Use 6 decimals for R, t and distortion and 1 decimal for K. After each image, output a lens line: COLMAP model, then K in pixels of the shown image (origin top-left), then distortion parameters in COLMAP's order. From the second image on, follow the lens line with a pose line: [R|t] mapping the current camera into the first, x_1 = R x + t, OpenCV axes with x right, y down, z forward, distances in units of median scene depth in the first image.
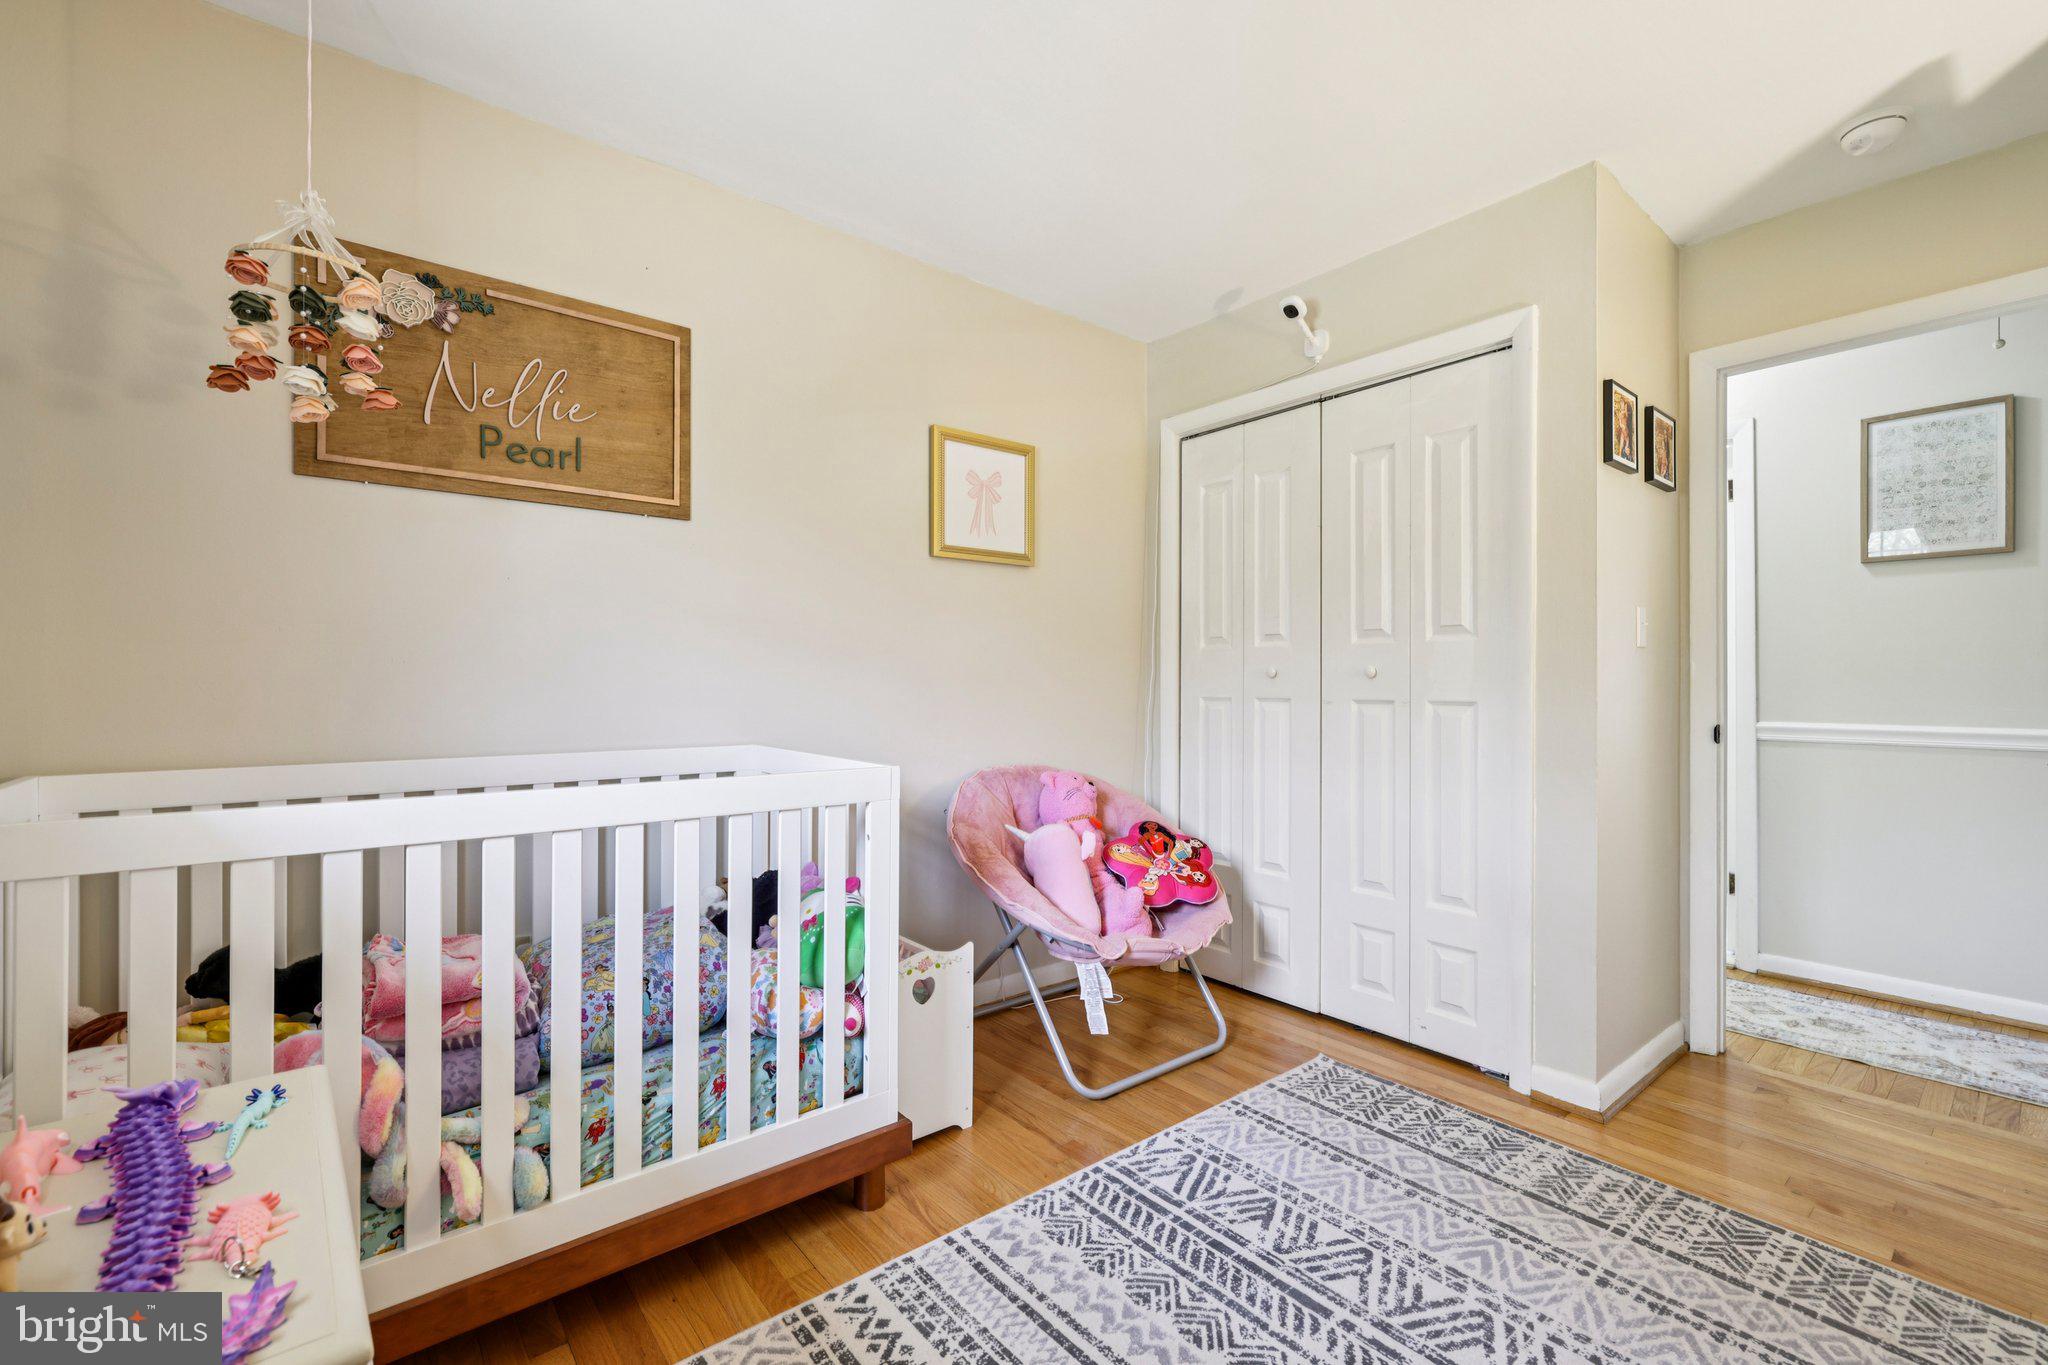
lens RADIAL K [[865.0, 0, 1013.1], [0, 865.0, 682.0], [0, 0, 1]] dist [-0.001229, 0.000498]
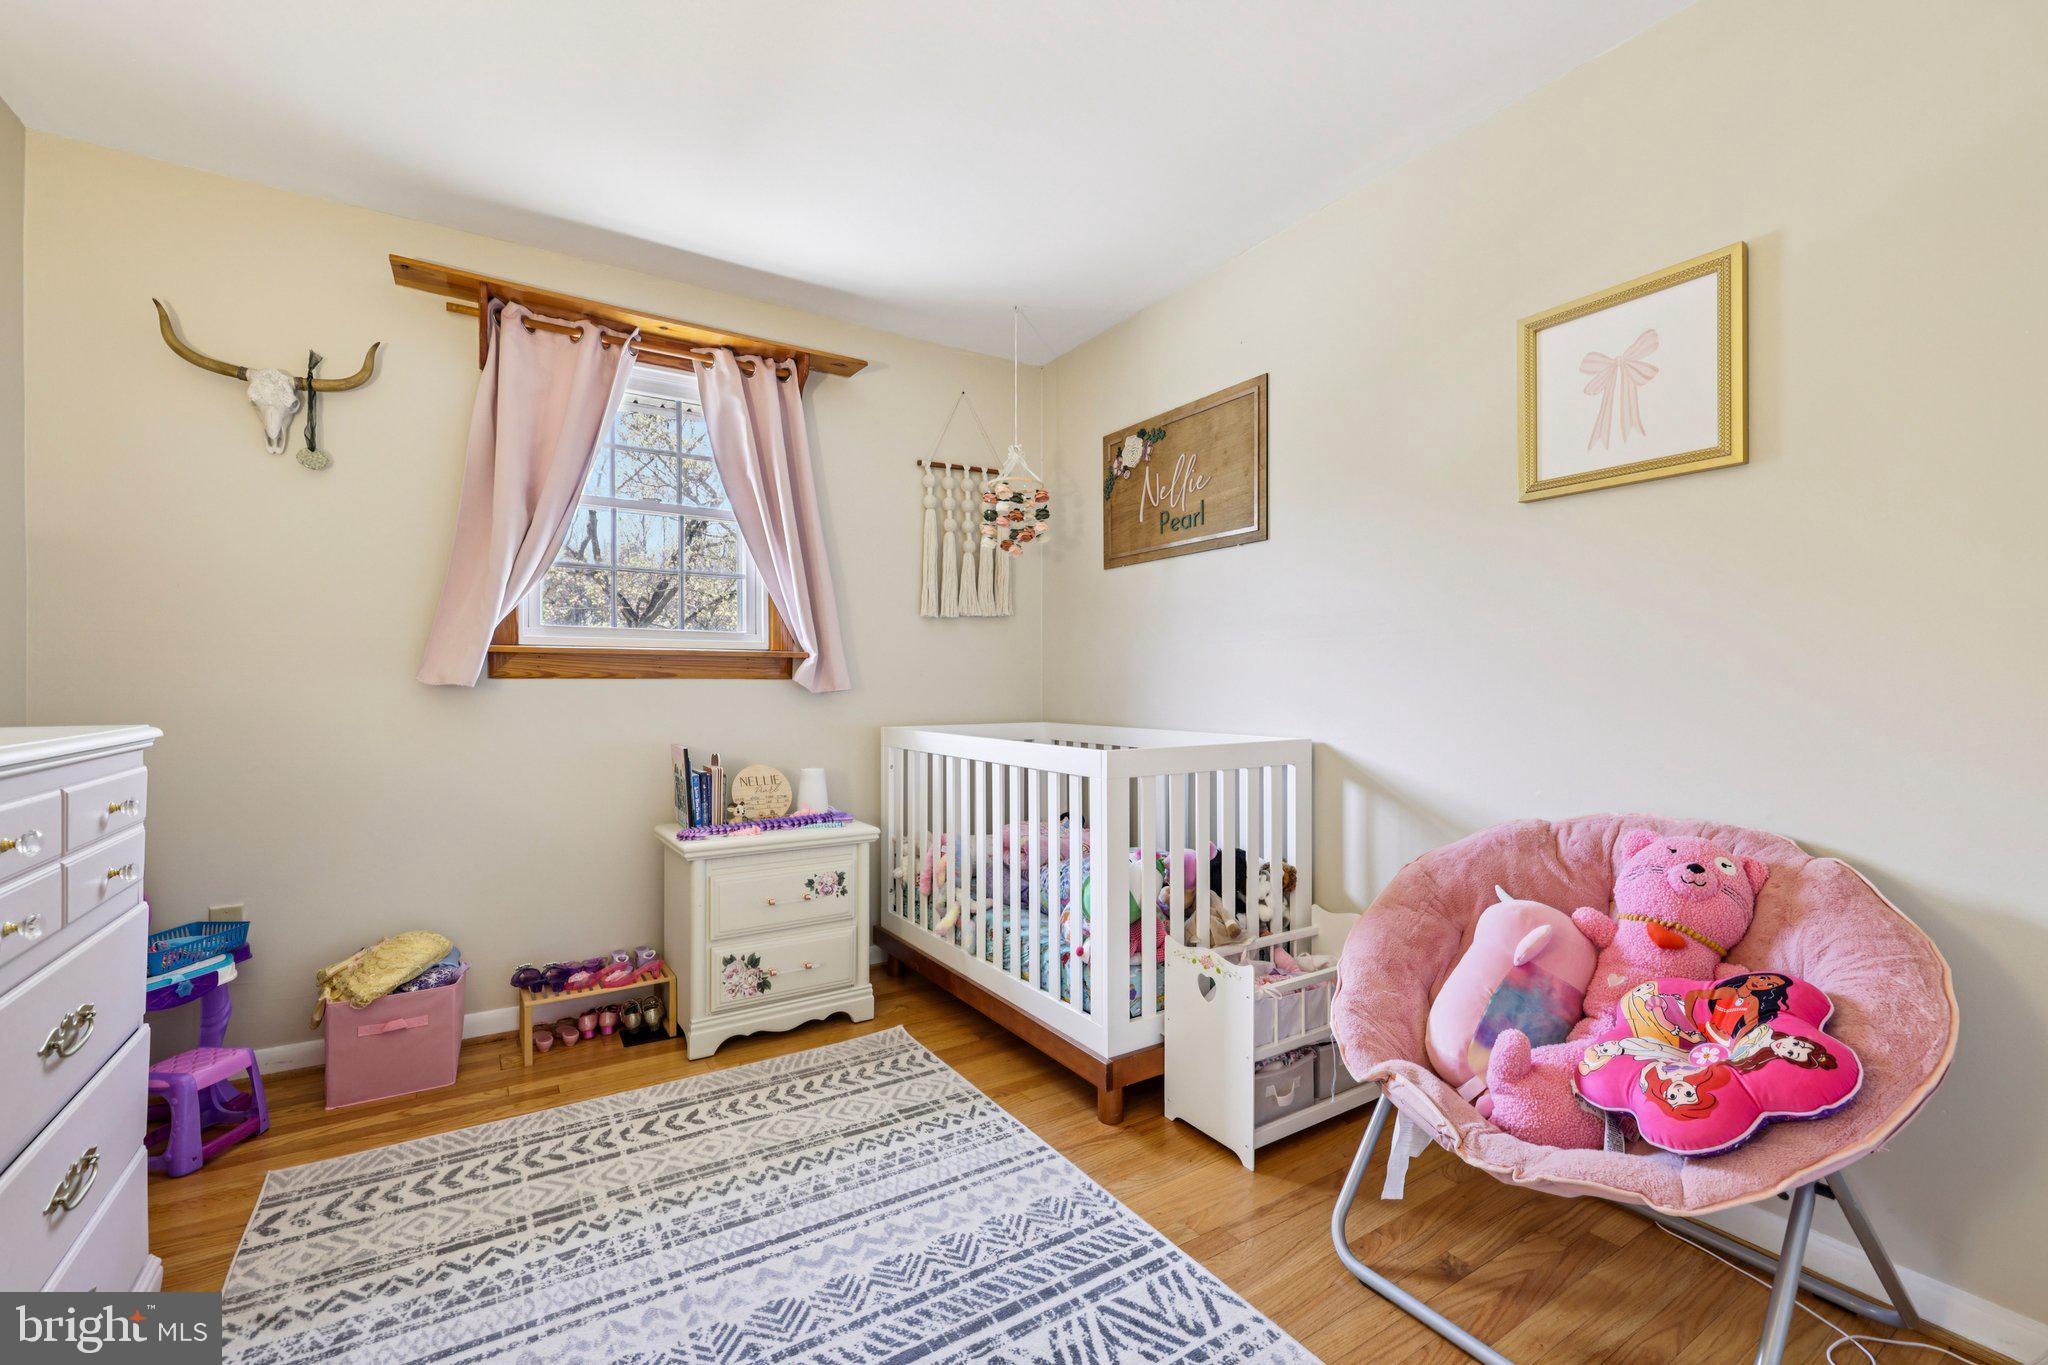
lens RADIAL K [[865.0, 0, 1015.5], [0, 865.0, 681.6], [0, 0, 1]] dist [-0.001229, 0.000498]
pose [[-0.113149, -0.006901, -0.993554, 1.055508], [0.002946, 0.999969, -0.007281, 0.013060], [0.993574, -0.003751, -0.113125, 1.041372]]
